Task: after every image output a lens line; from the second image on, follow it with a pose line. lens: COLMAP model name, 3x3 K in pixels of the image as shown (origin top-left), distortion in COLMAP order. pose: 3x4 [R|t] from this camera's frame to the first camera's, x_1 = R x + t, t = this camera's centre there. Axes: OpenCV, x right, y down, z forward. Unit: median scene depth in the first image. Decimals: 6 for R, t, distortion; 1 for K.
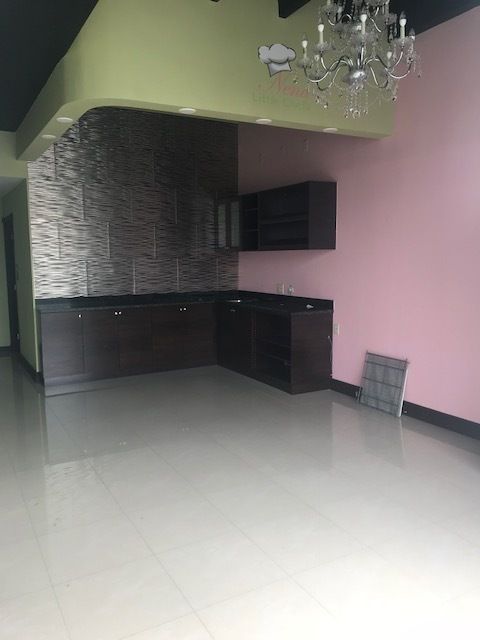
lens RADIAL K [[517.1, 0, 237.5], [0, 517.1, 319.9], [0, 0, 1]] dist [0.009123, -0.007599]
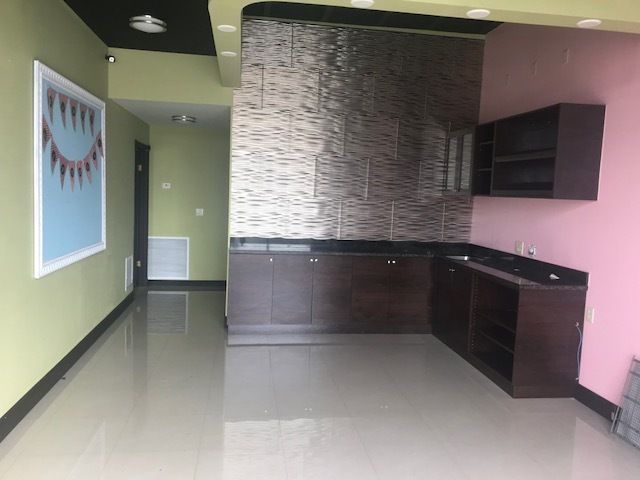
lens RADIAL K [[517.1, 0, 322.5], [0, 517.1, 238.6], [0, 0, 1]] dist [0.009123, -0.007599]
pose [[0.930296, 0.078262, -0.358362, 0.089777], [-0.090859, 0.995693, -0.018418, -0.035049], [0.355378, 0.049694, 0.933401, 0.197677]]
